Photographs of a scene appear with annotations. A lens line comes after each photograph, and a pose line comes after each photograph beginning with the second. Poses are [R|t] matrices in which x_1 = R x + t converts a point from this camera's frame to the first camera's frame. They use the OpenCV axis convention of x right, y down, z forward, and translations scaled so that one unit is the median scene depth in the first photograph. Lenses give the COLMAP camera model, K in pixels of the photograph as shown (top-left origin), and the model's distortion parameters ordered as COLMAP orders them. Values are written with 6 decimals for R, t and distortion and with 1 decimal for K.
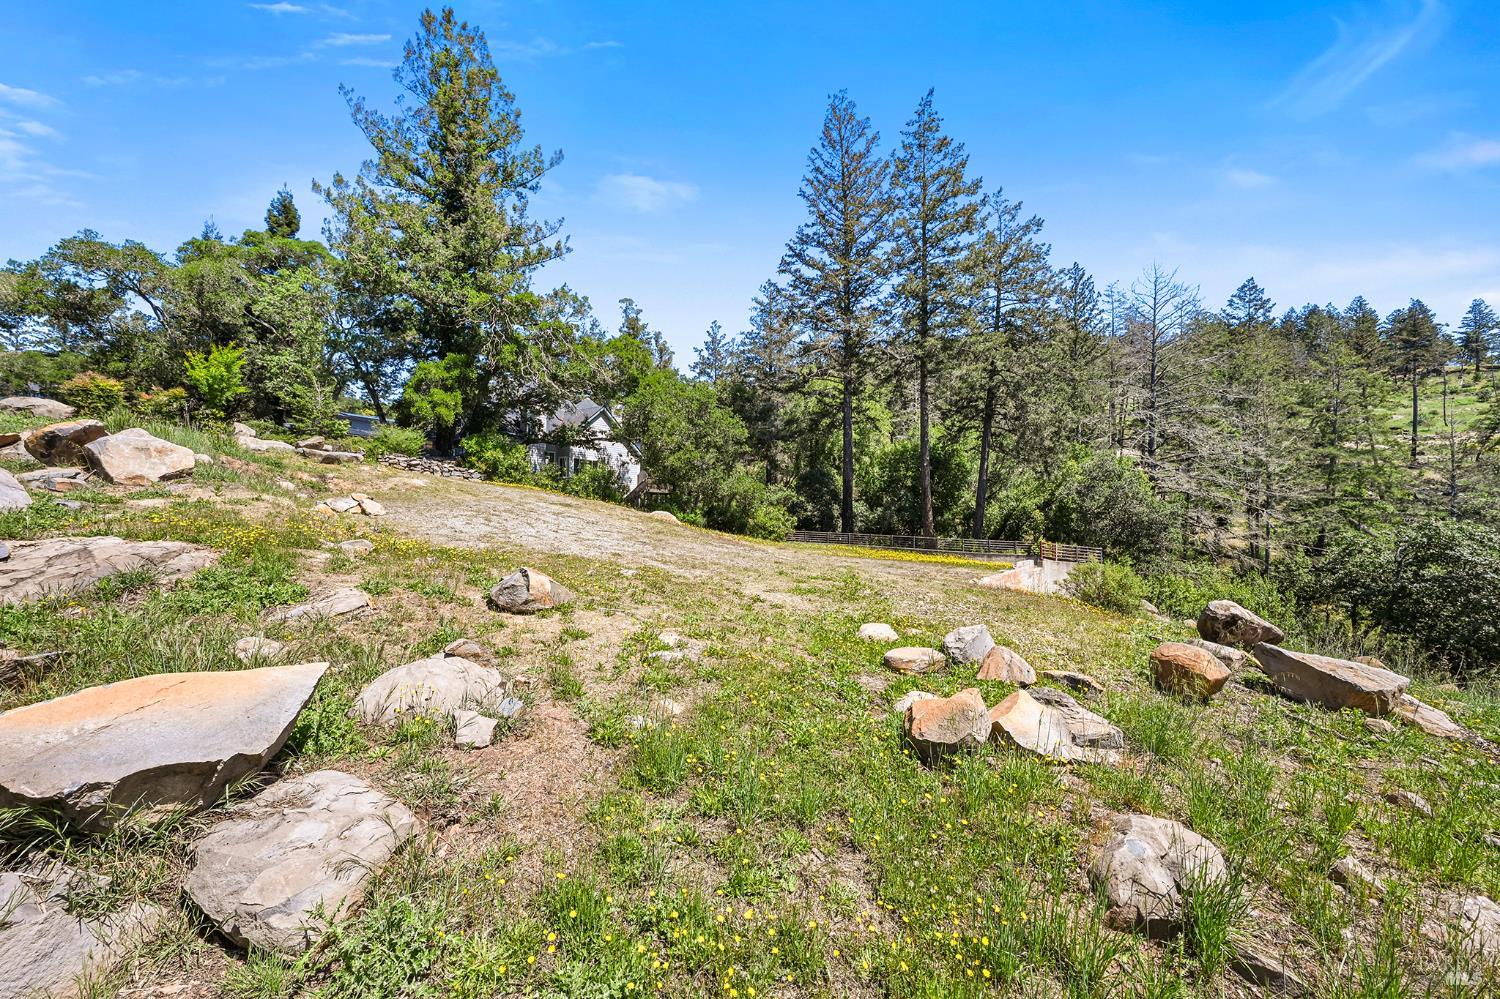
lens RADIAL K [[585.5, 0, 750.0], [0, 585.5, 499.5], [0, 0, 1]] dist [0.000889, -0.000111]
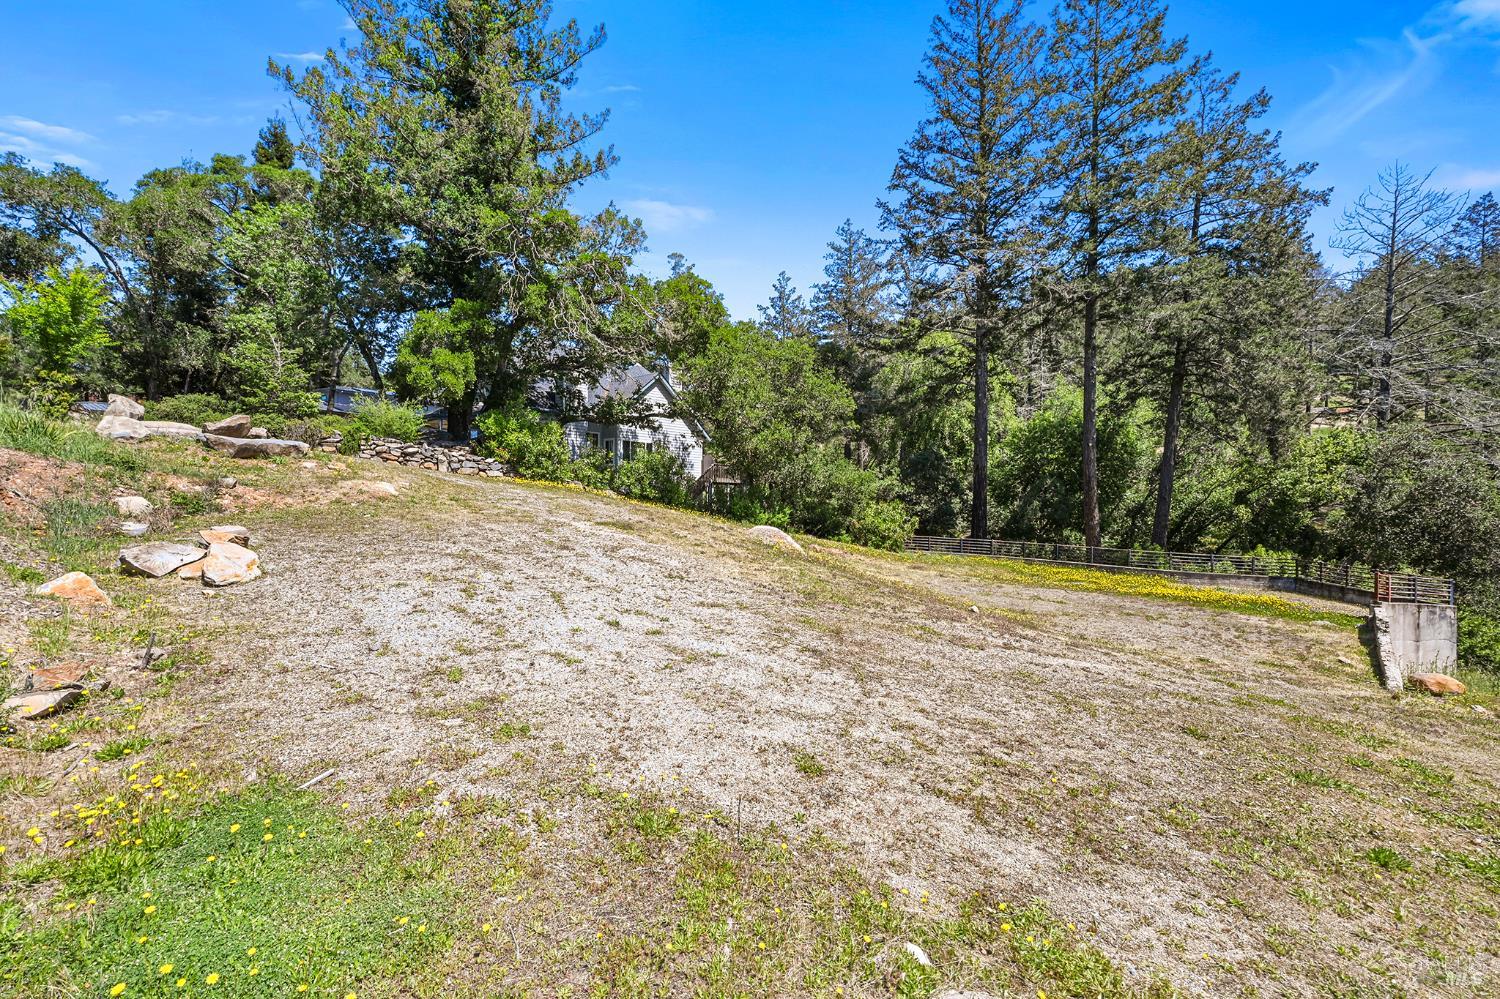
lens RADIAL K [[628.1, 0, 750.0], [0, 628.1, 499.5], [0, 0, 1]] dist [-0.002198, 0.000248]
pose [[0.996611, -0.000732, -0.082255, -0.070674], [0.003323, 0.999503, 0.031362, -0.019347], [0.082191, -0.031529, 0.996118, 0.199605]]
